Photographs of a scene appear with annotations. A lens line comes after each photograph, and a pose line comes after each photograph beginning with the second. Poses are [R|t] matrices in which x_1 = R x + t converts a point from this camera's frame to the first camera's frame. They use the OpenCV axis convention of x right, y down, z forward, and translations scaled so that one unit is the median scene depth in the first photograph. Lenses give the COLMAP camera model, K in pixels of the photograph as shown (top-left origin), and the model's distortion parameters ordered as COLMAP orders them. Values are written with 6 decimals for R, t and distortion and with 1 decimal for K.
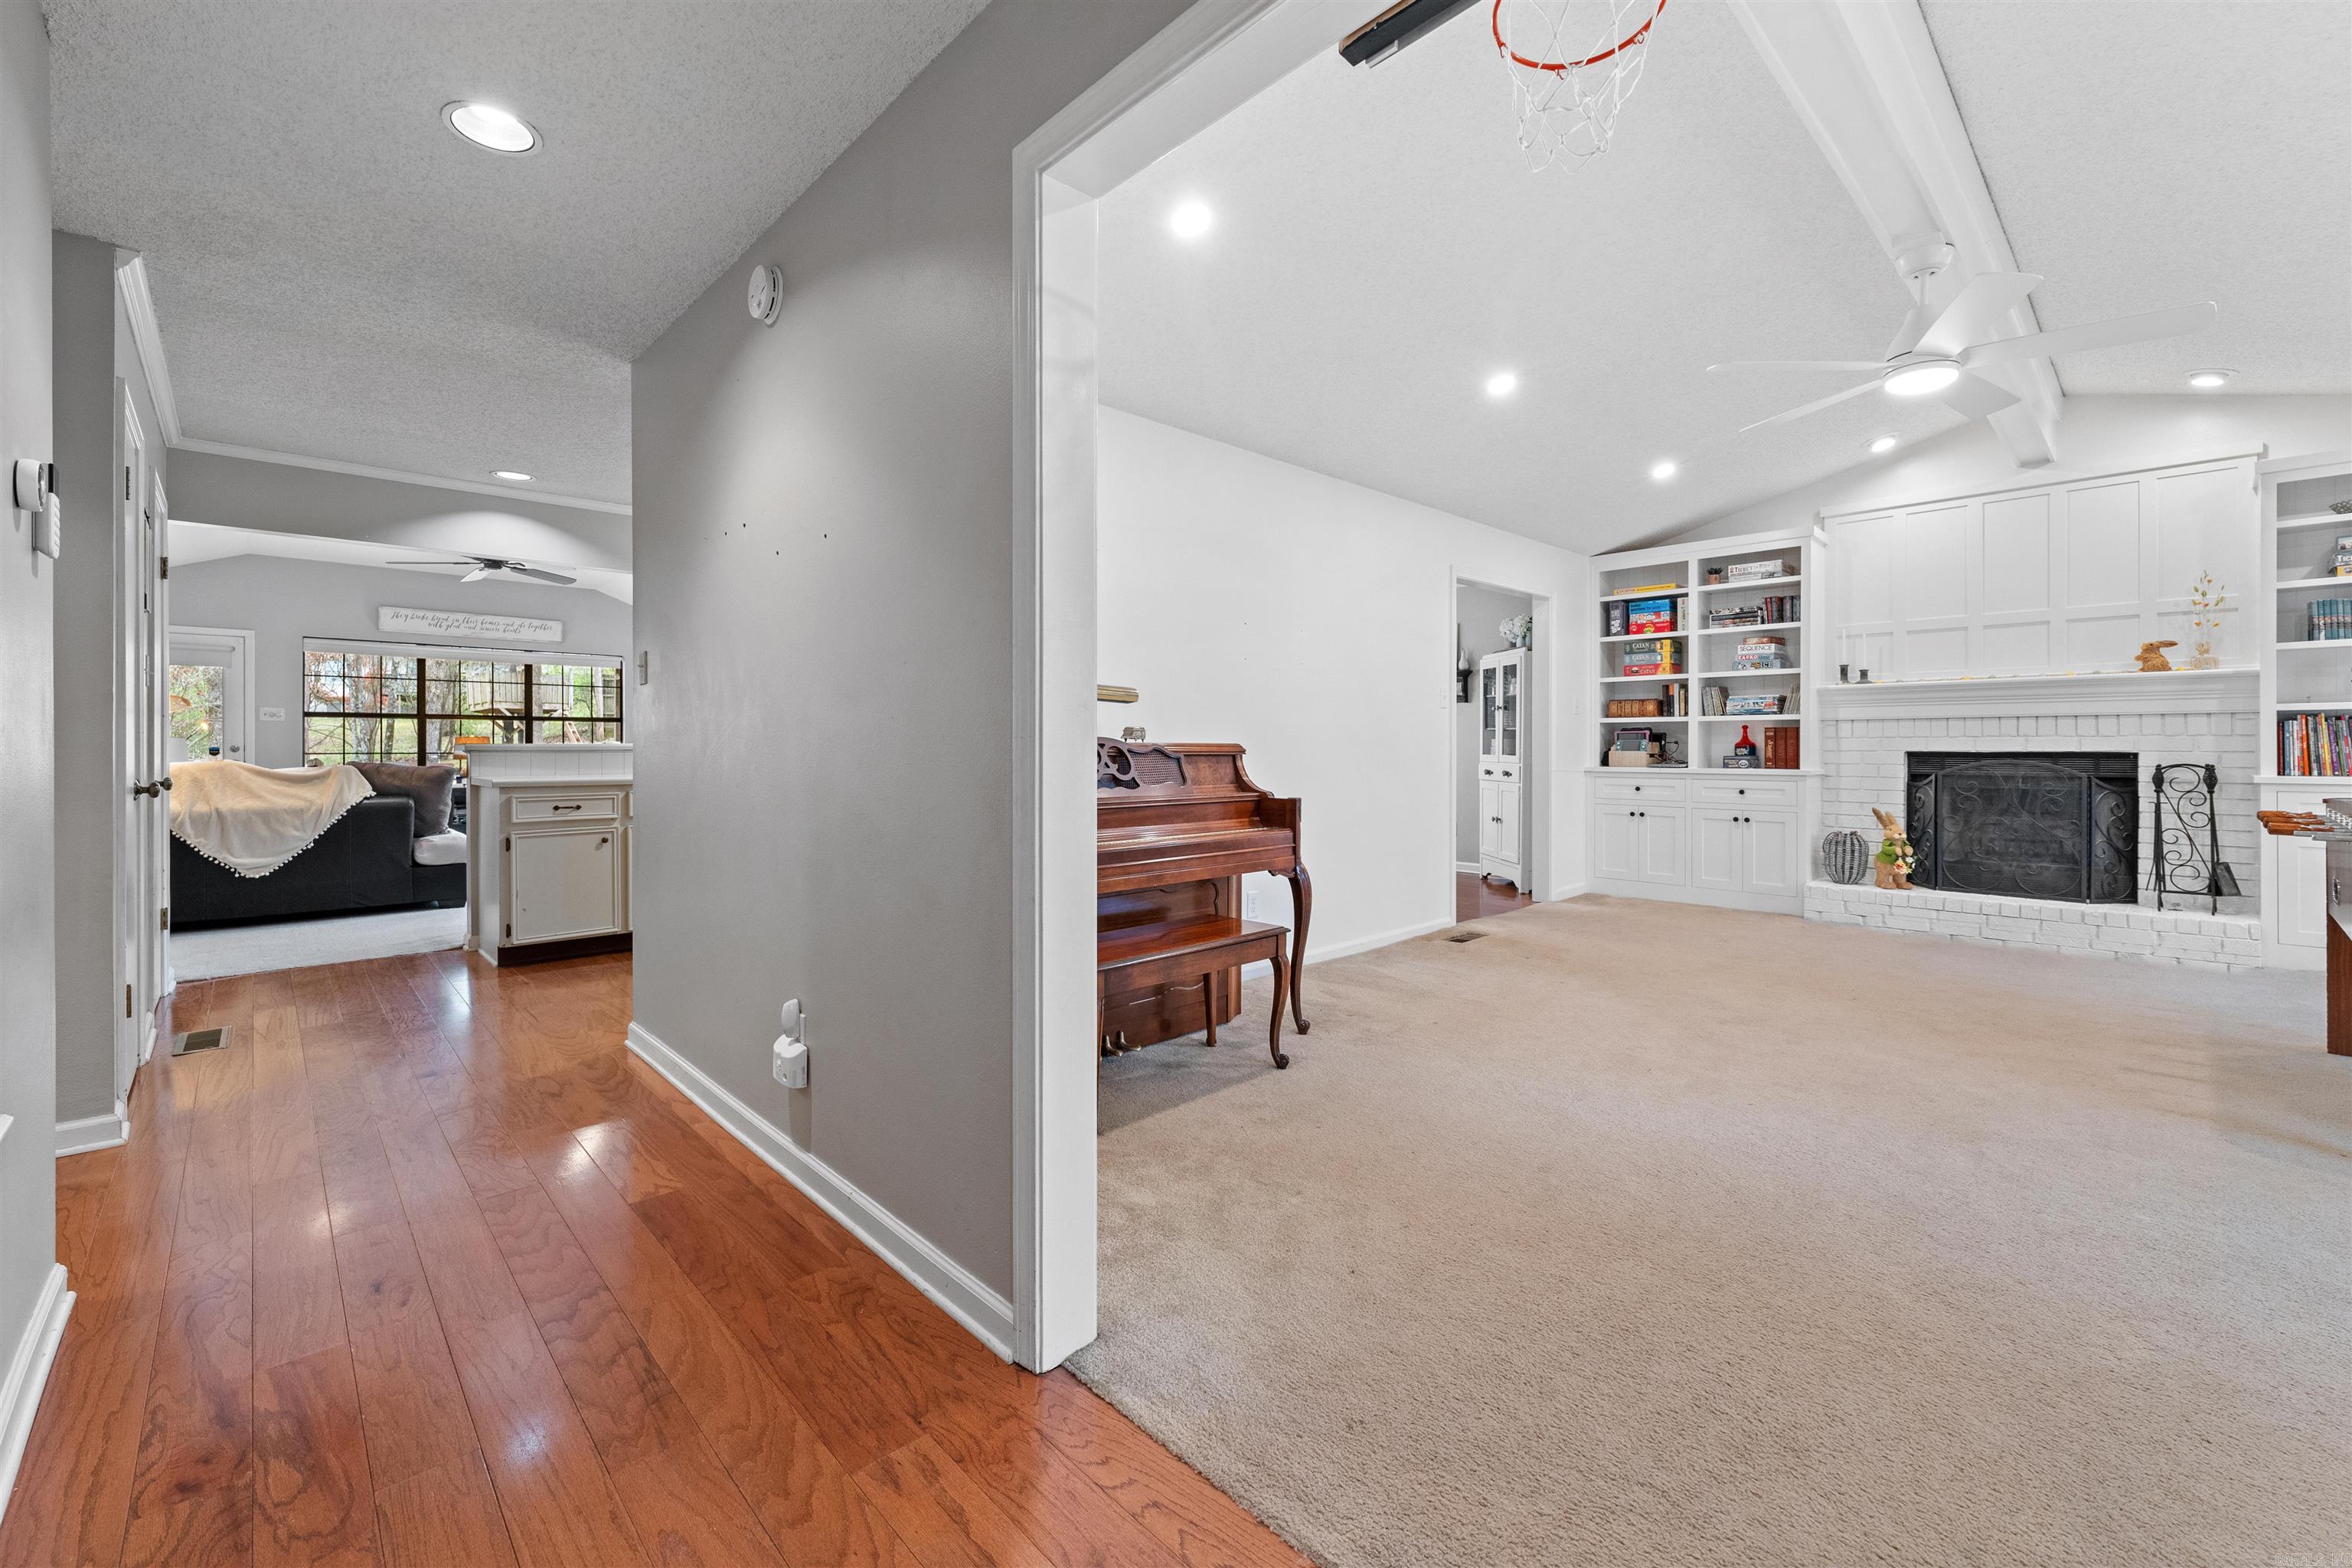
lens RADIAL K [[960.9, 0, 1164.3], [0, 960.9, 748.8], [0, 0, 1]] dist [0.013752, -0.006863]
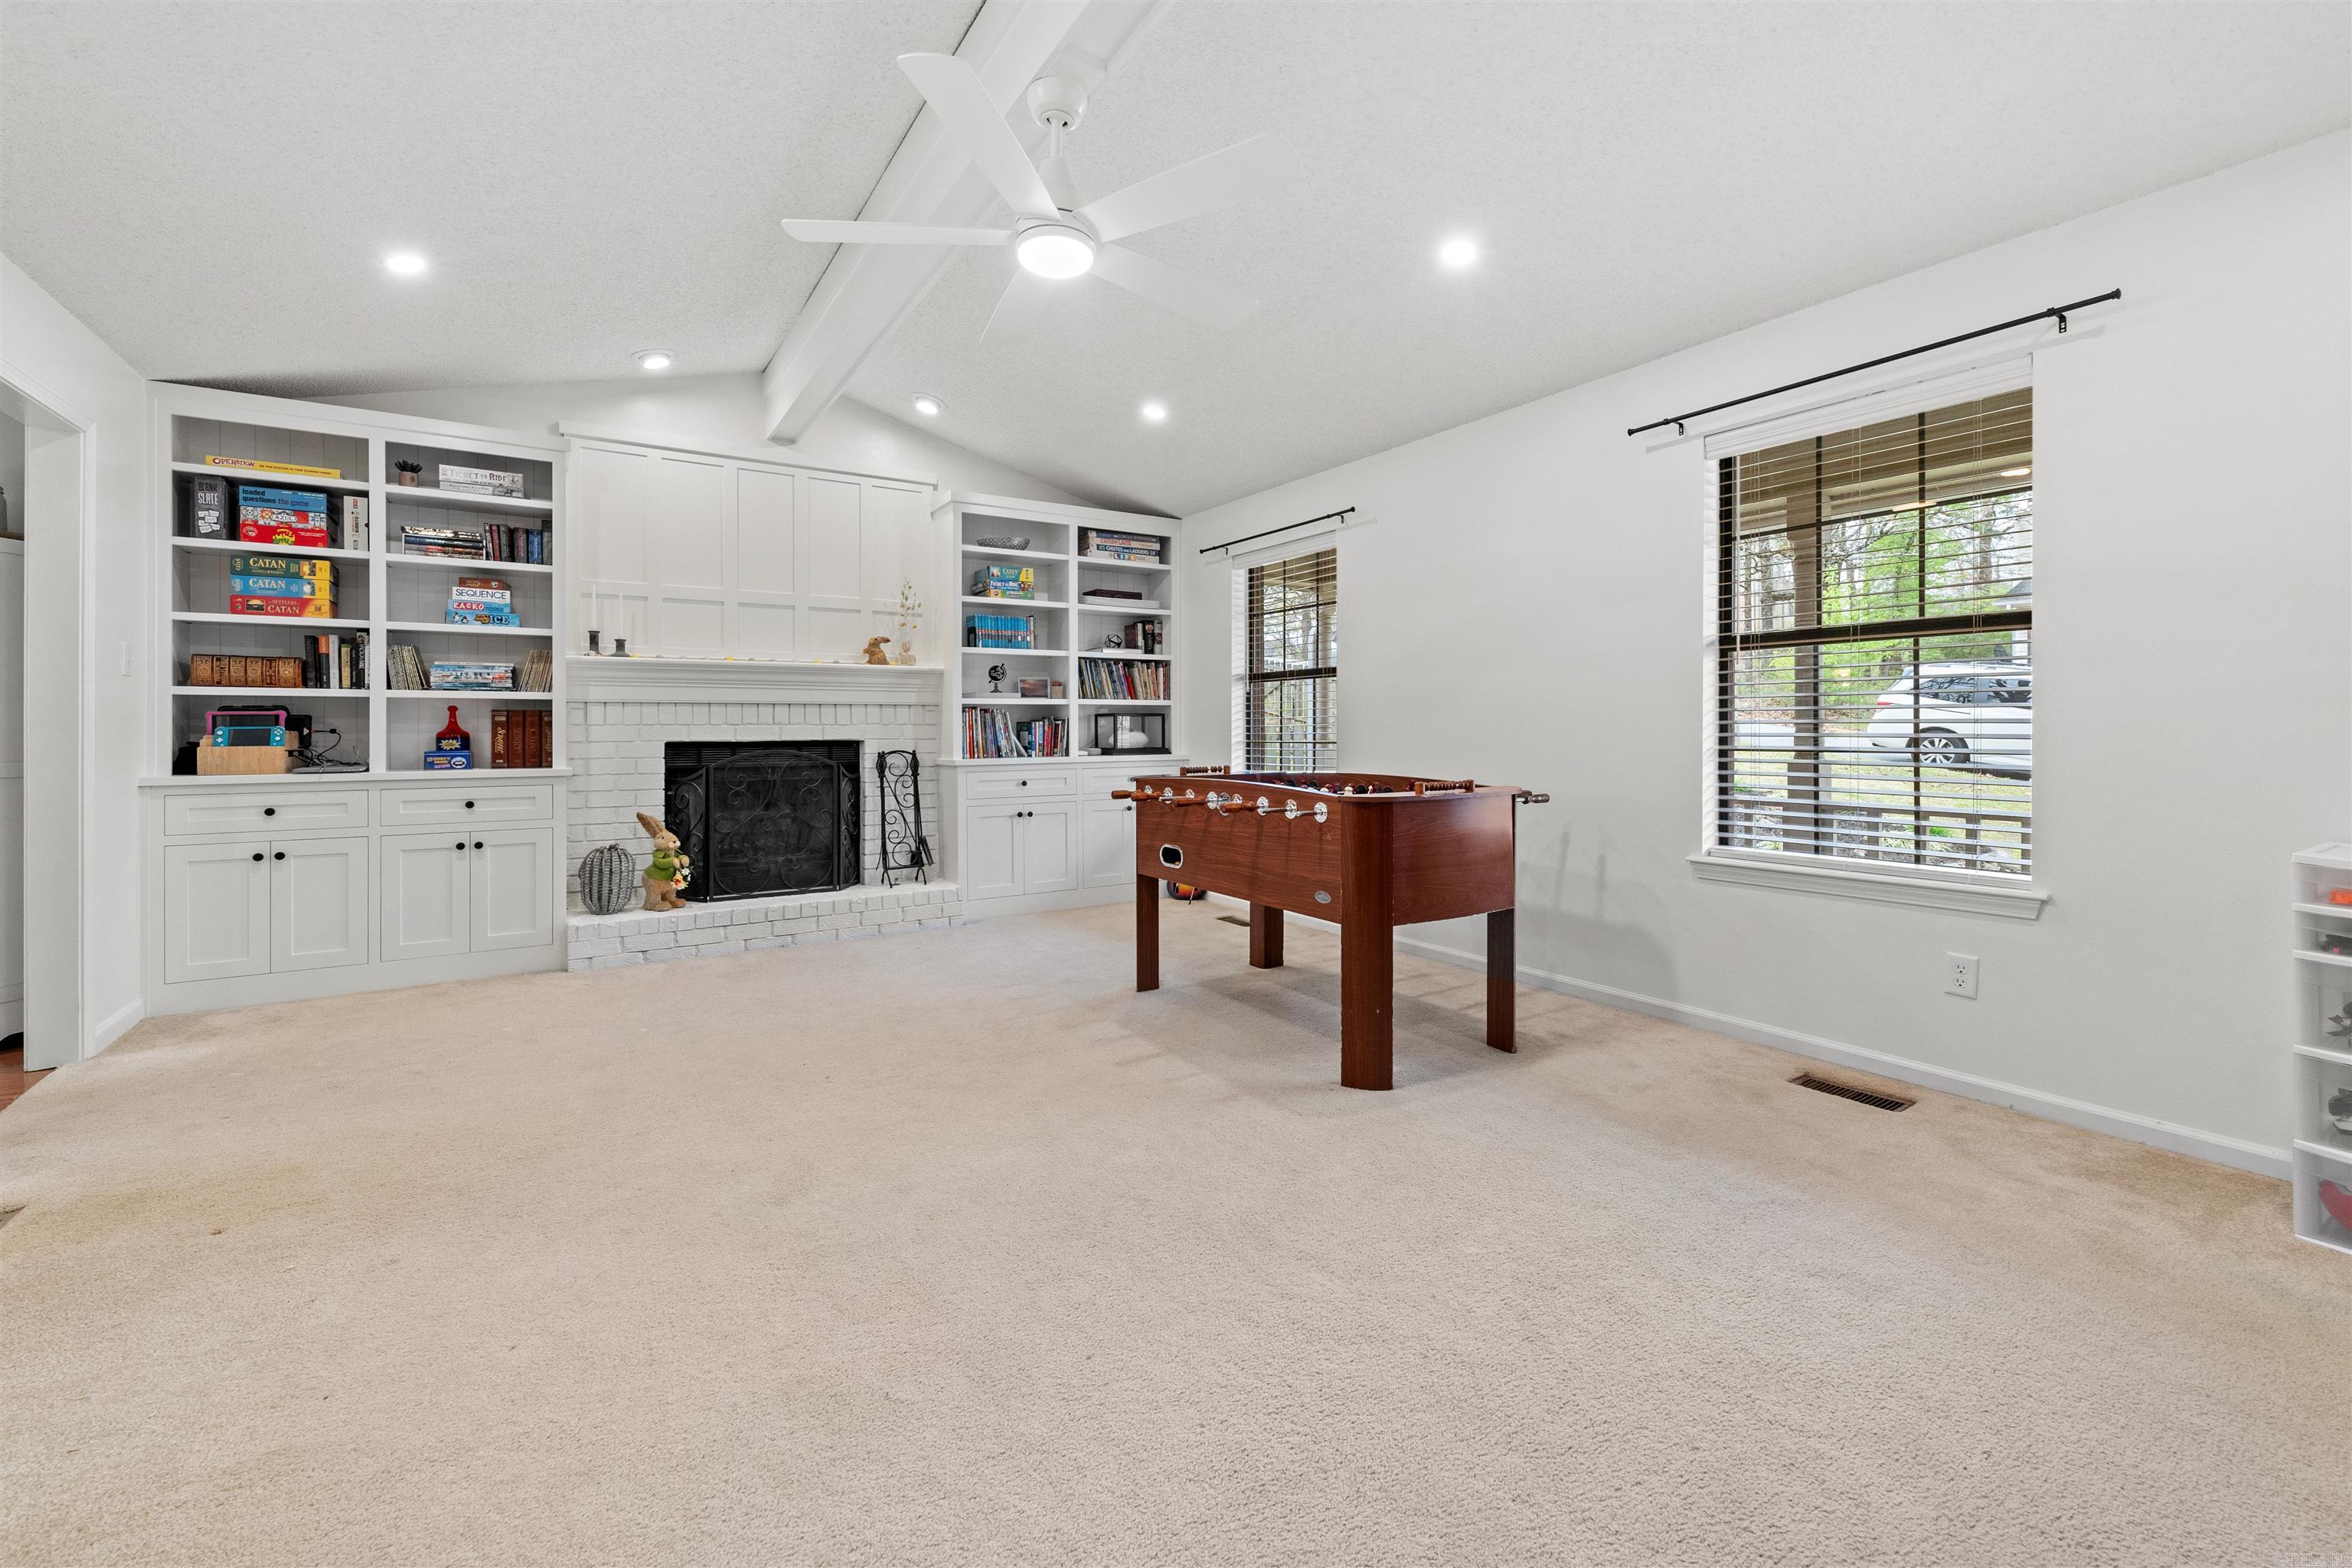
lens RADIAL K [[972.0, 0, 1175.6], [0, 972.0, 728.1], [0, 0, 1]] dist [0.003650, 0.000094]
pose [[0.179779, 0.002340, 0.983704, 0.019308], [0.006370, 0.999973, -0.003543, -0.003027], [-0.983686, 0.006903, 0.179759, 0.391217]]
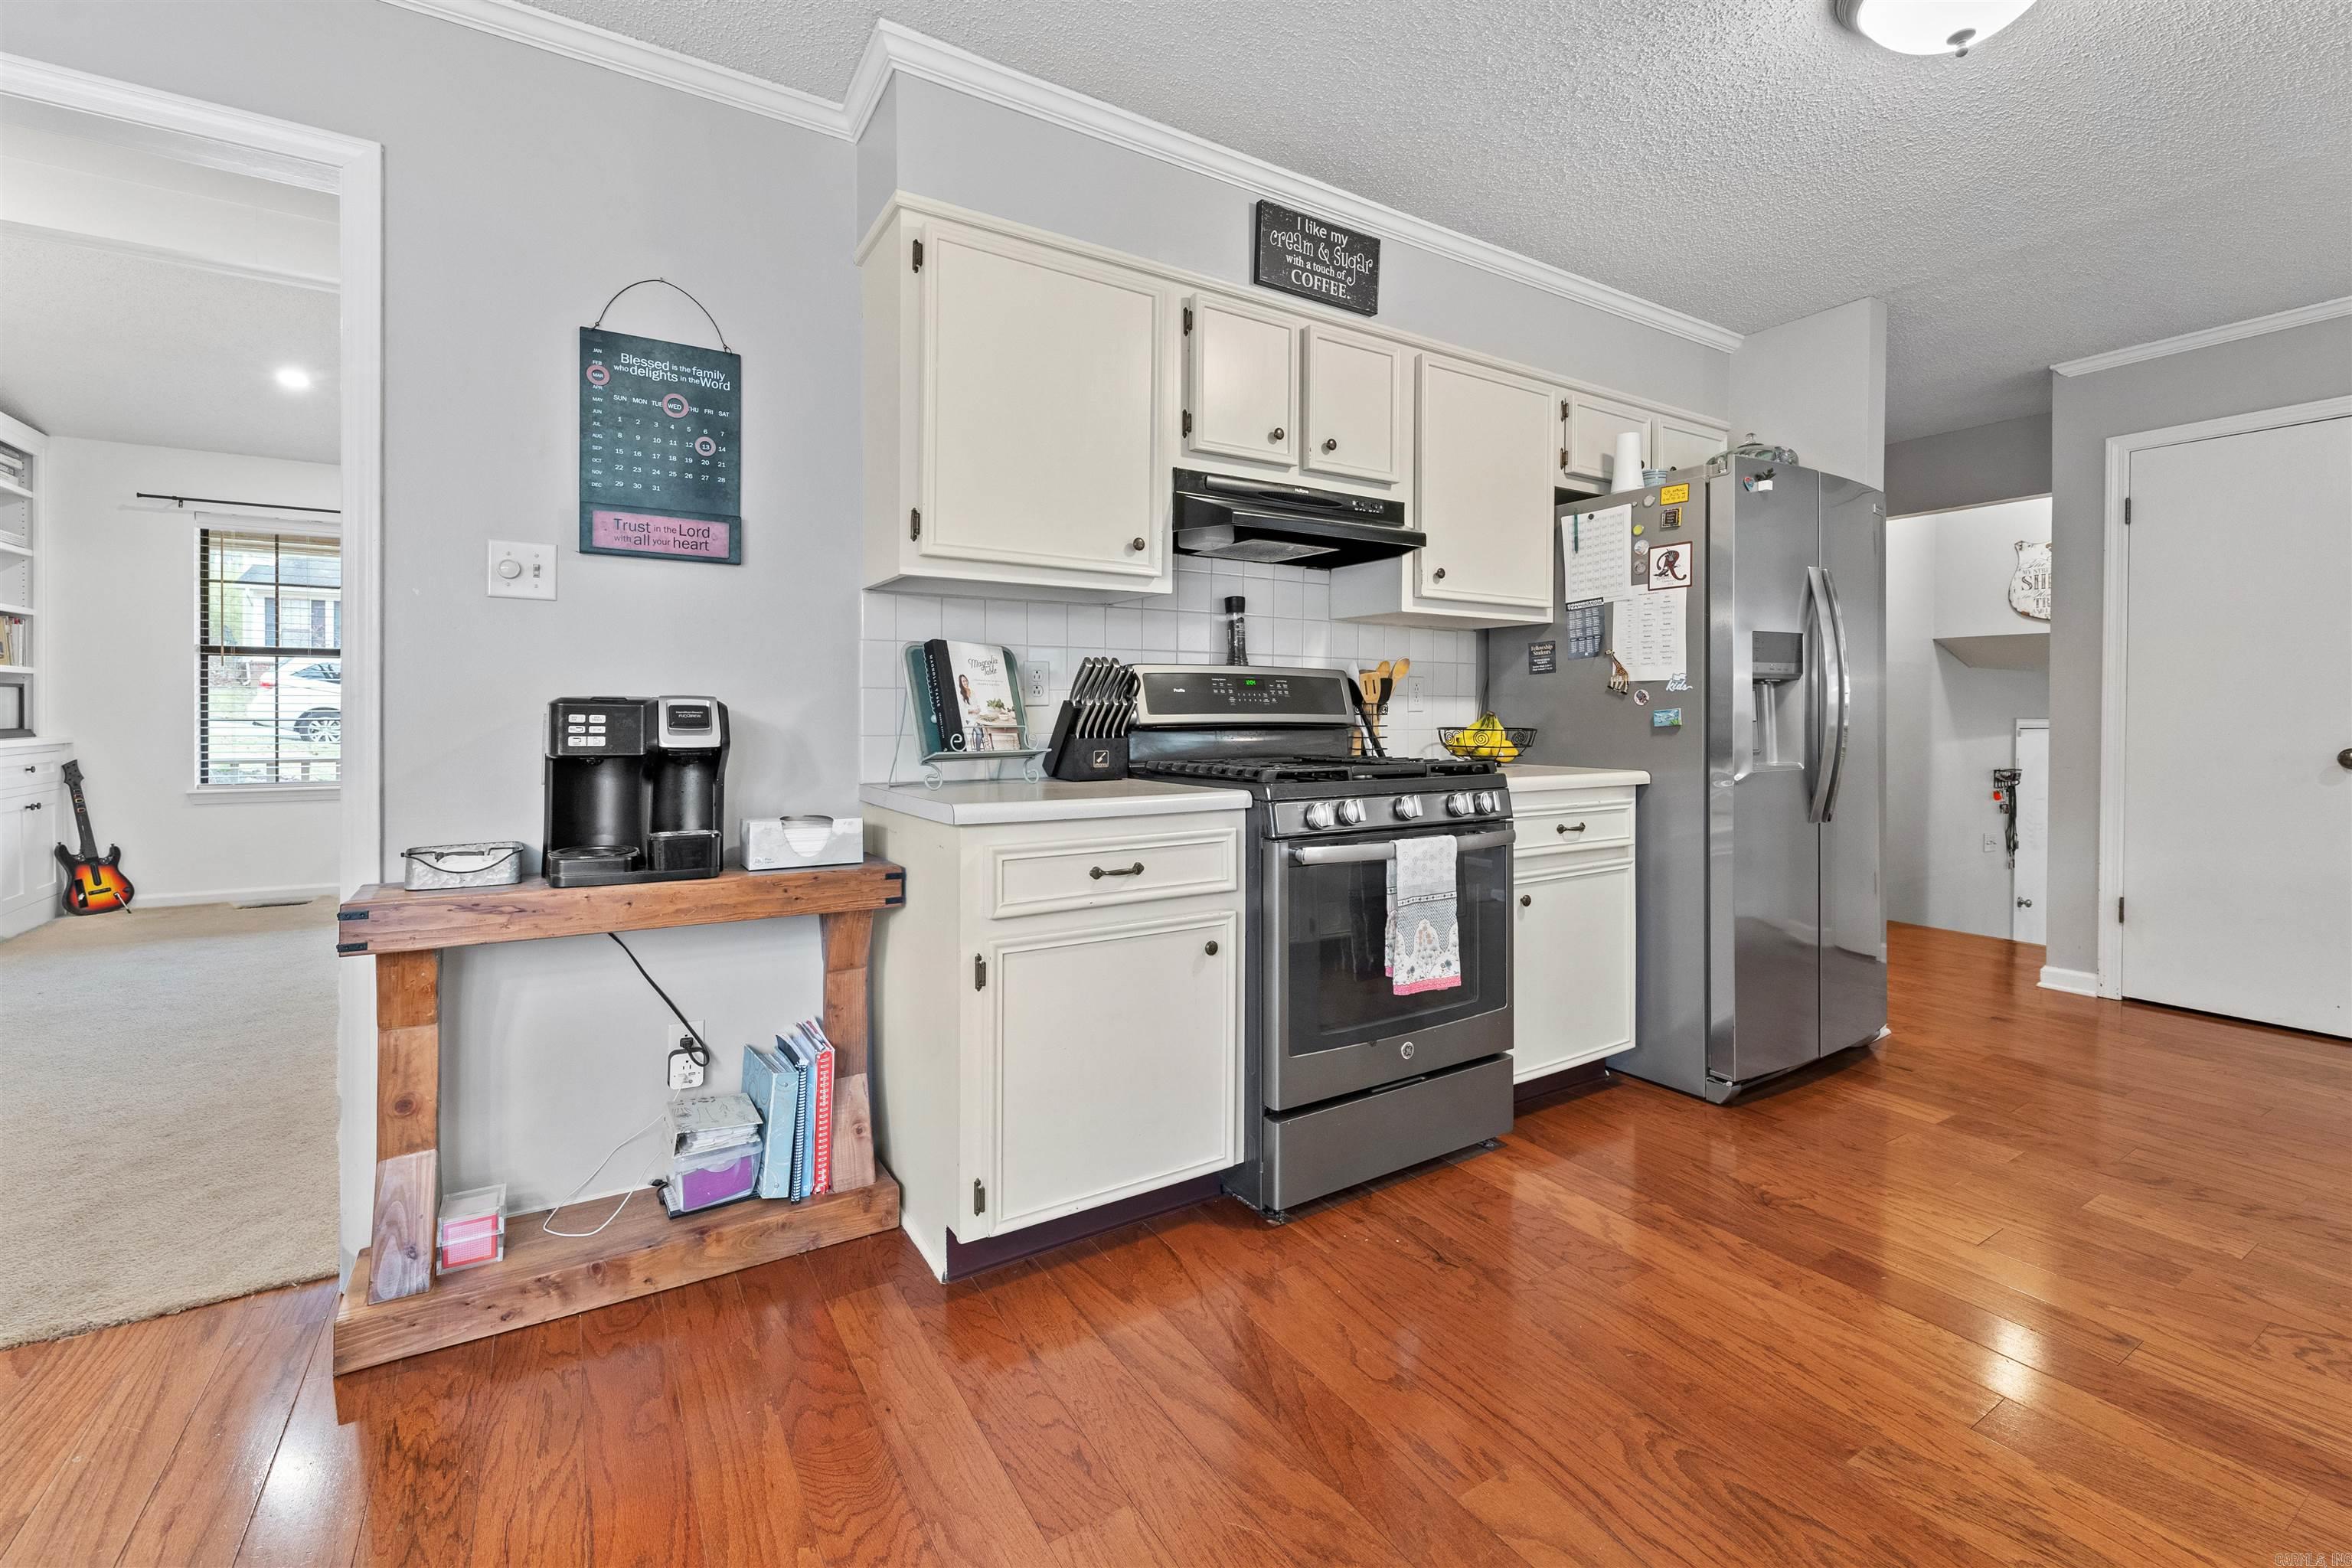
lens RADIAL K [[990.5, 0, 1152.8], [0, 990.5, 717.2], [0, 0, 1]] dist [0.000298, -0.000894]
pose [[-0.977177, -0.001587, 0.212420, -0.033649], [0.000352, 0.999959, 0.009089, -0.004568], [-0.212426, 0.008956, -0.977136, 1.162951]]
